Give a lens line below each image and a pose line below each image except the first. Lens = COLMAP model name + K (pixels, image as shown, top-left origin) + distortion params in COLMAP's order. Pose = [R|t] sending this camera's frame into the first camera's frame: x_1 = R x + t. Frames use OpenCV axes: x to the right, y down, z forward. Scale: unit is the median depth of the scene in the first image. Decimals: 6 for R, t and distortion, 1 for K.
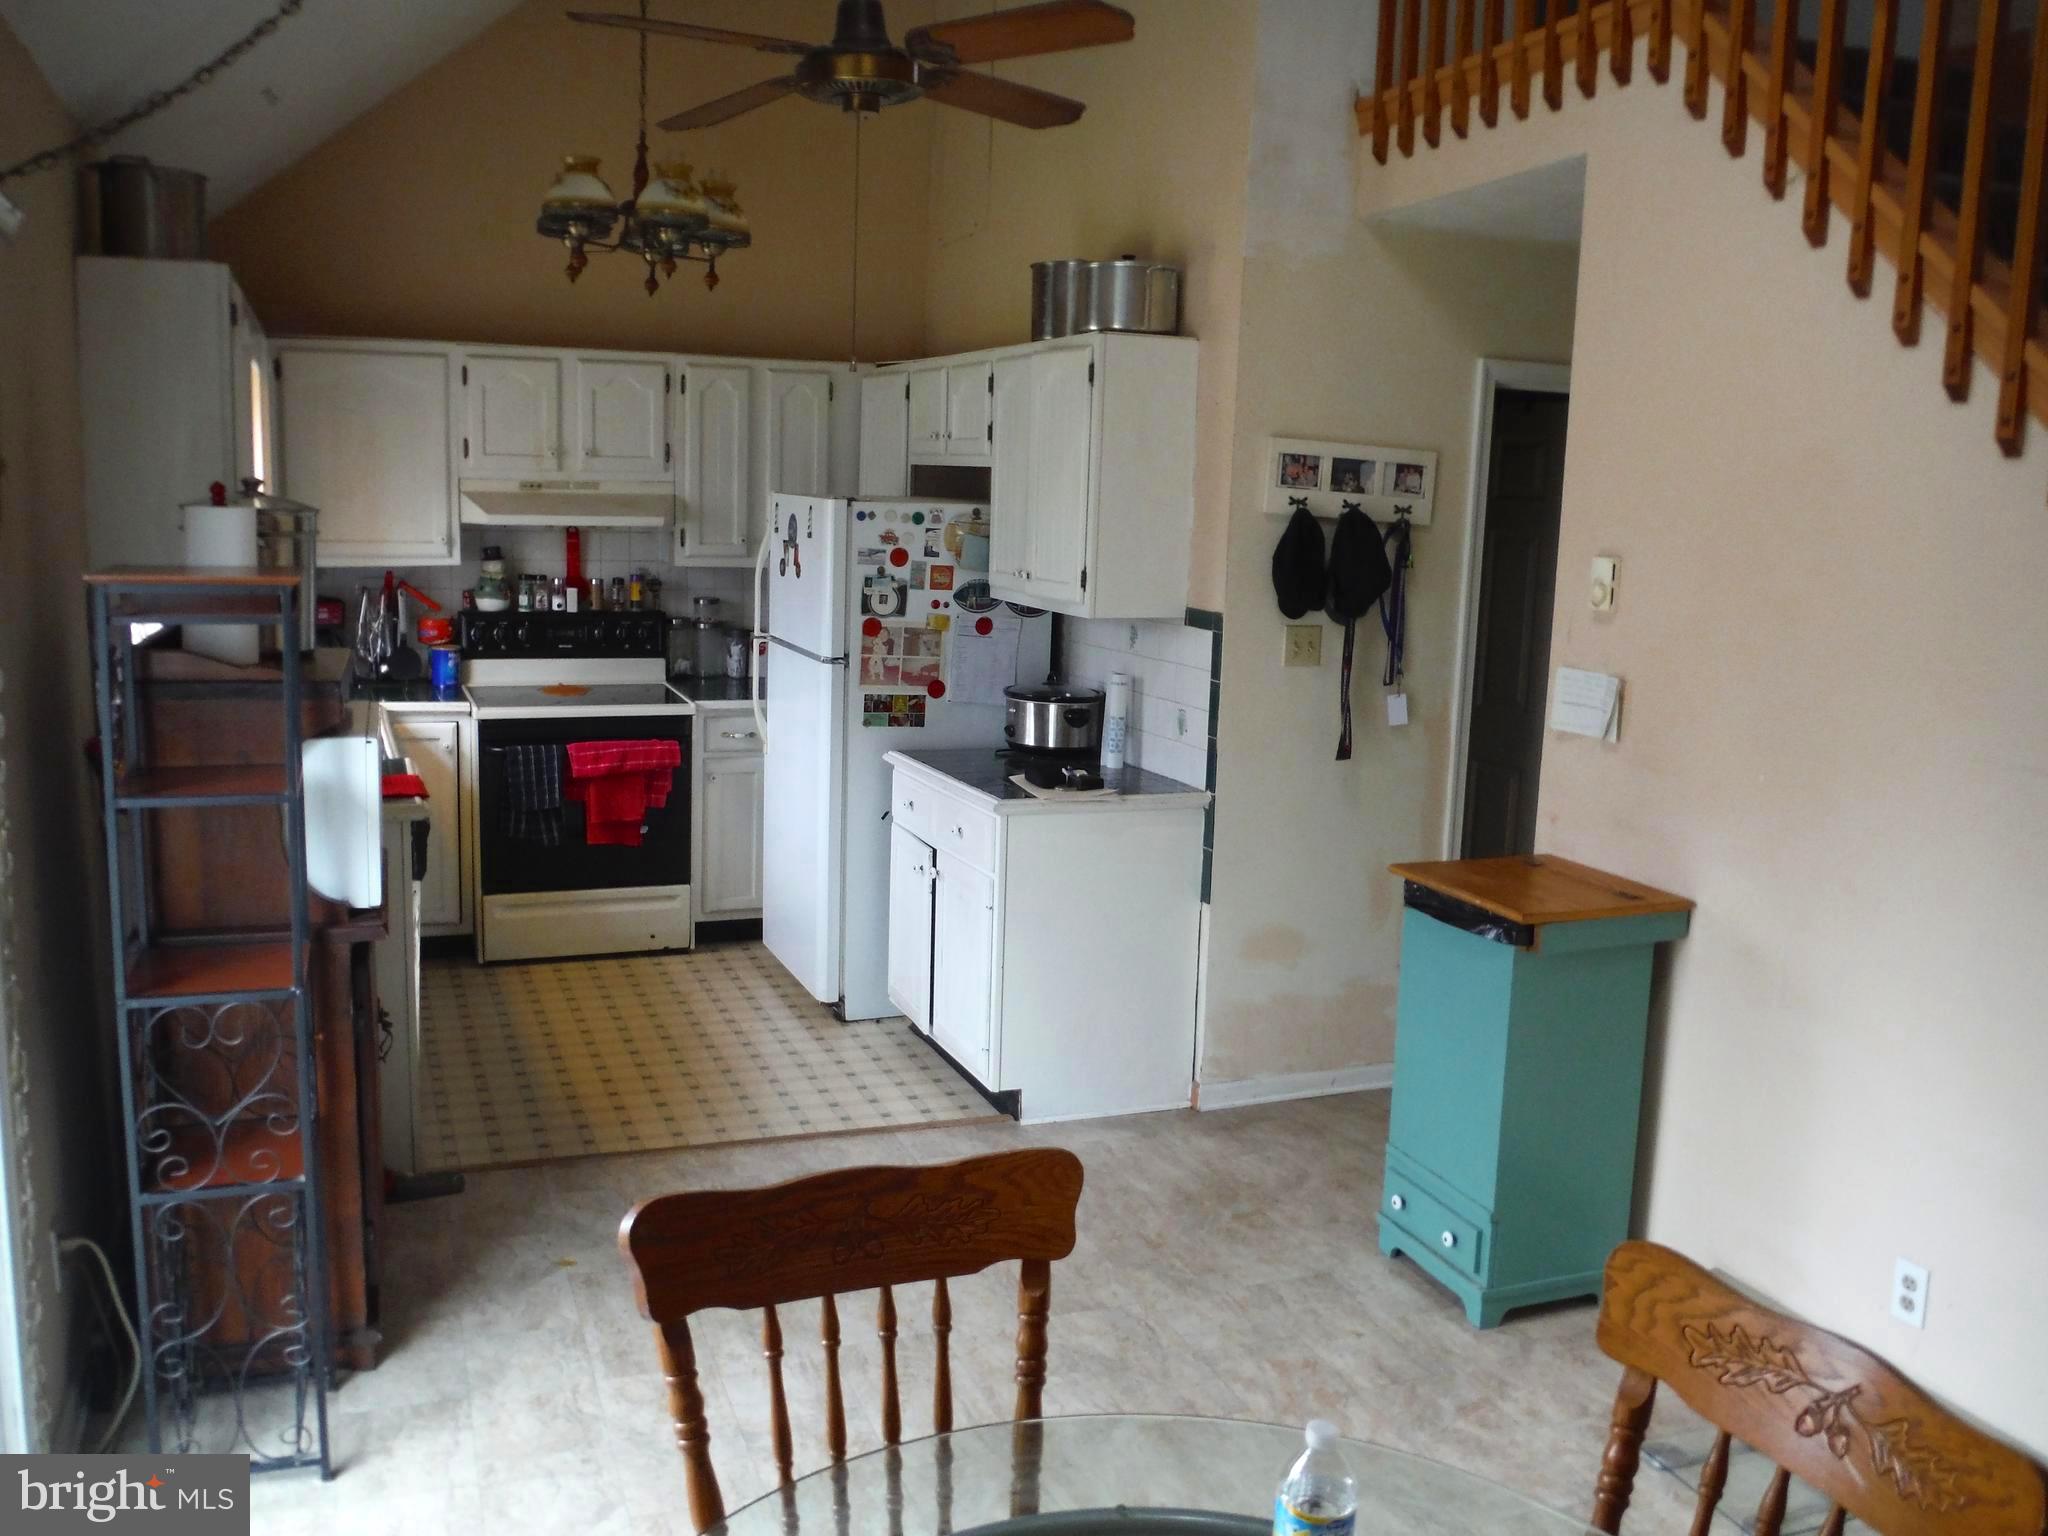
lens RADIAL K [[1708.0, 0, 1024.0], [0, 1708.0, 768.0], [0, 0, 1]] dist [-0.079216, 0.058640]
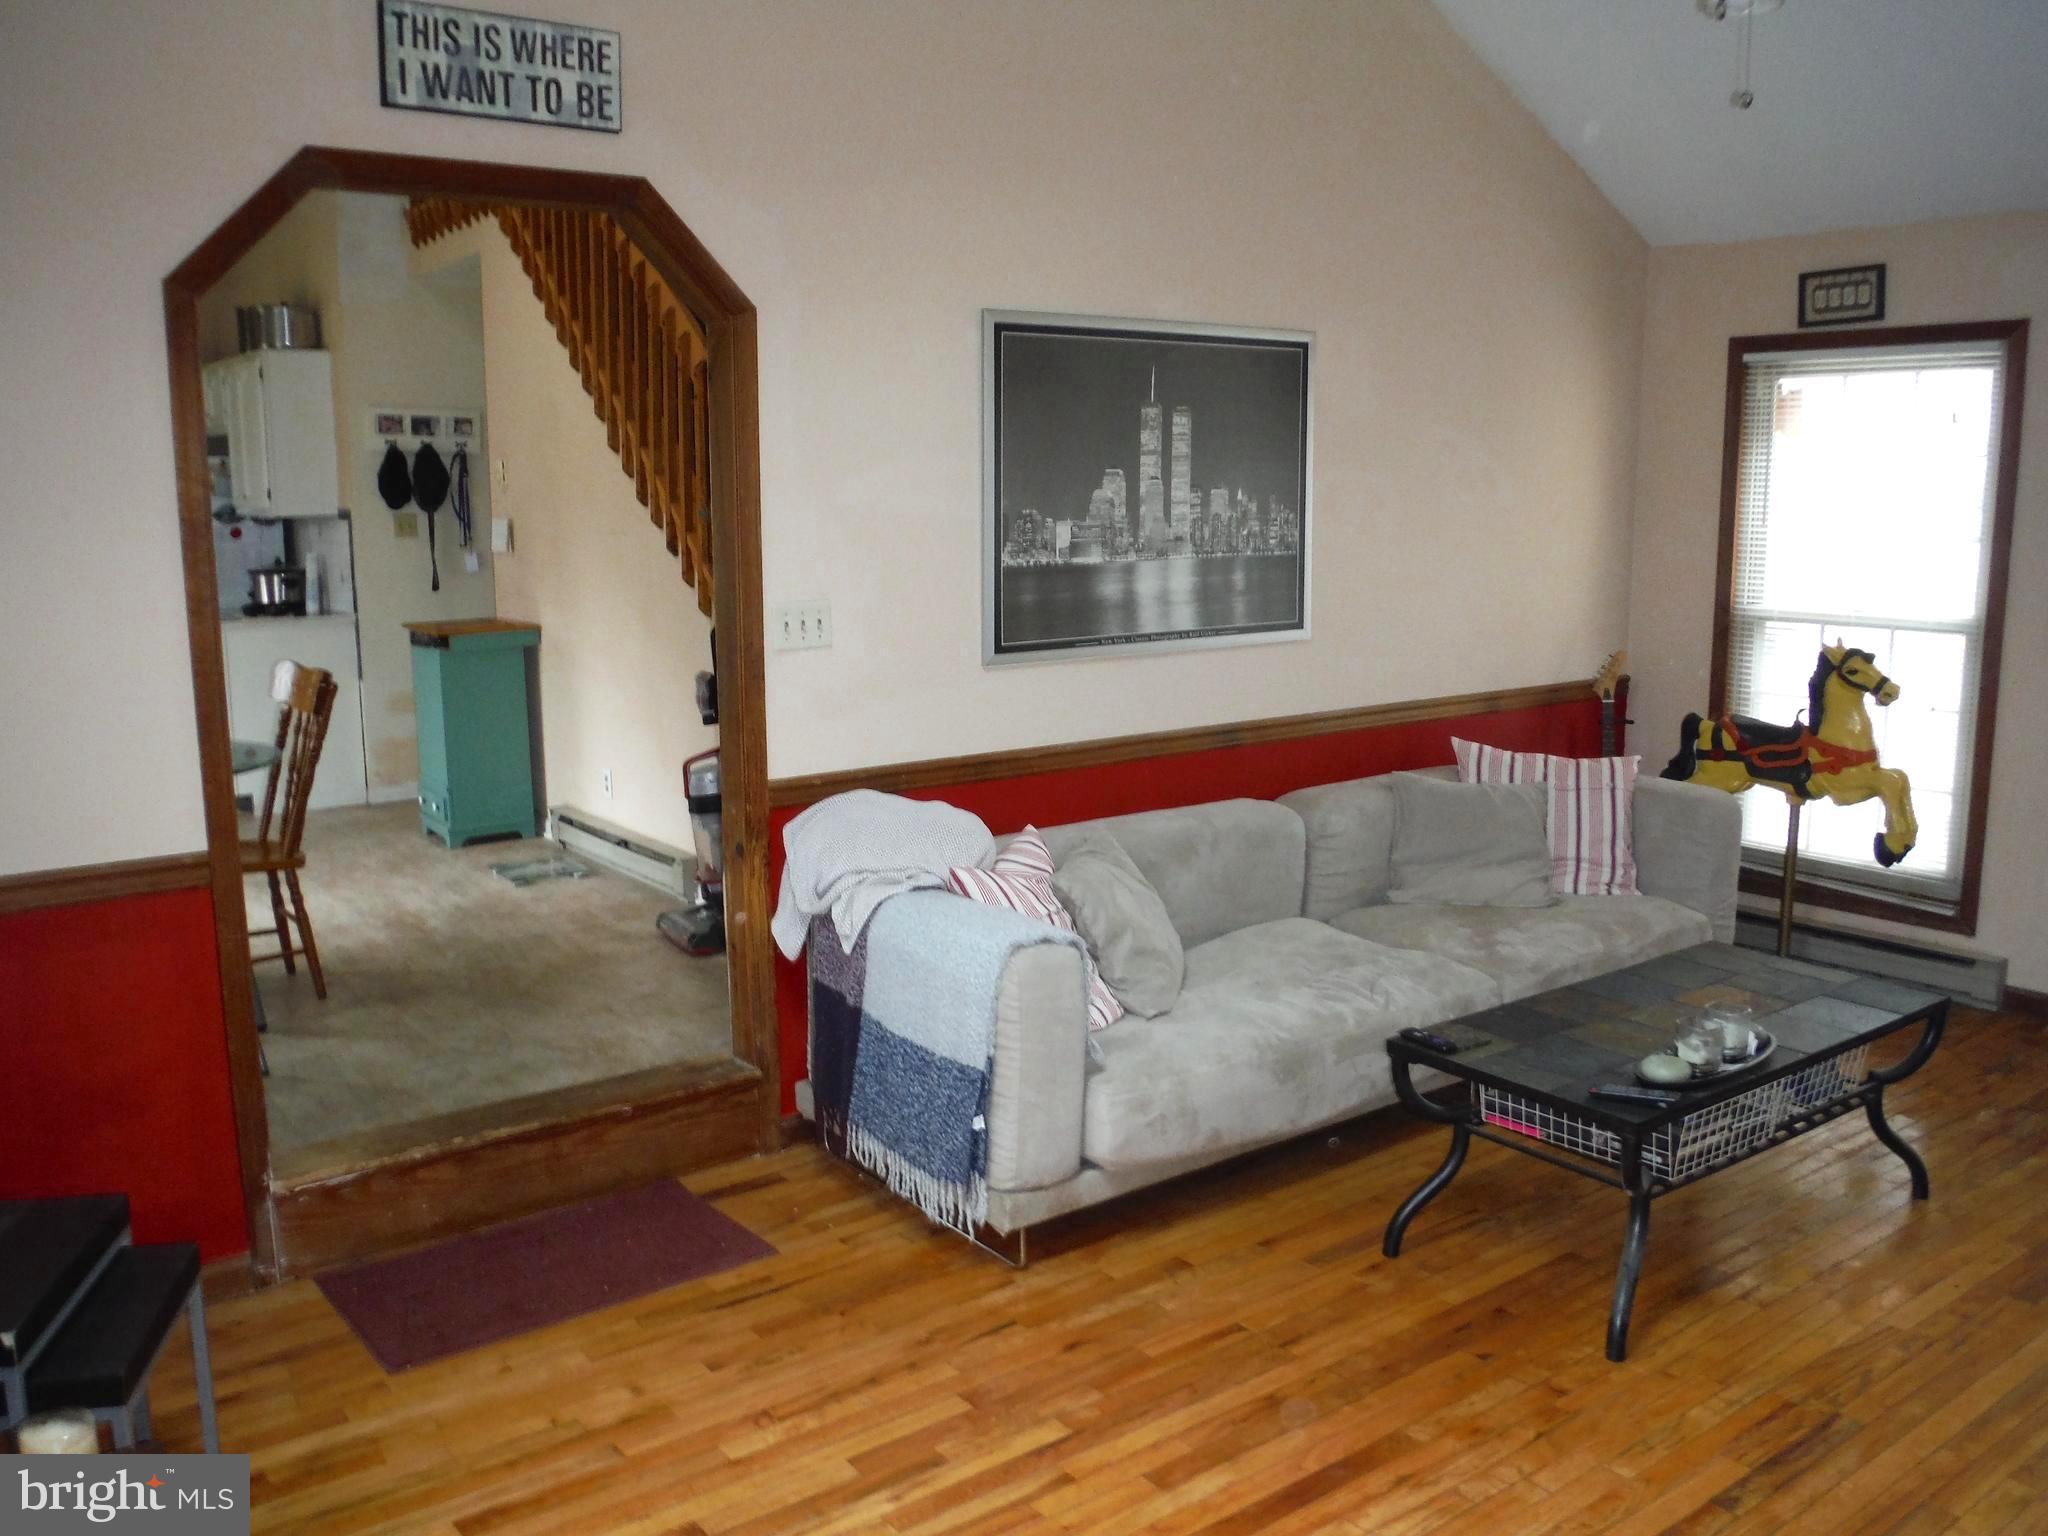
lens RADIAL K [[1708.0, 0, 1024.0], [0, 1708.0, 768.0], [0, 0, 1]] dist [-0.079216, 0.058640]
pose [[0.967190, -0.082213, 0.240383, 0.336367], [0.079935, 0.996615, 0.019226, 0.188851], [-0.241150, 0.000620, 0.970488, -0.810609]]
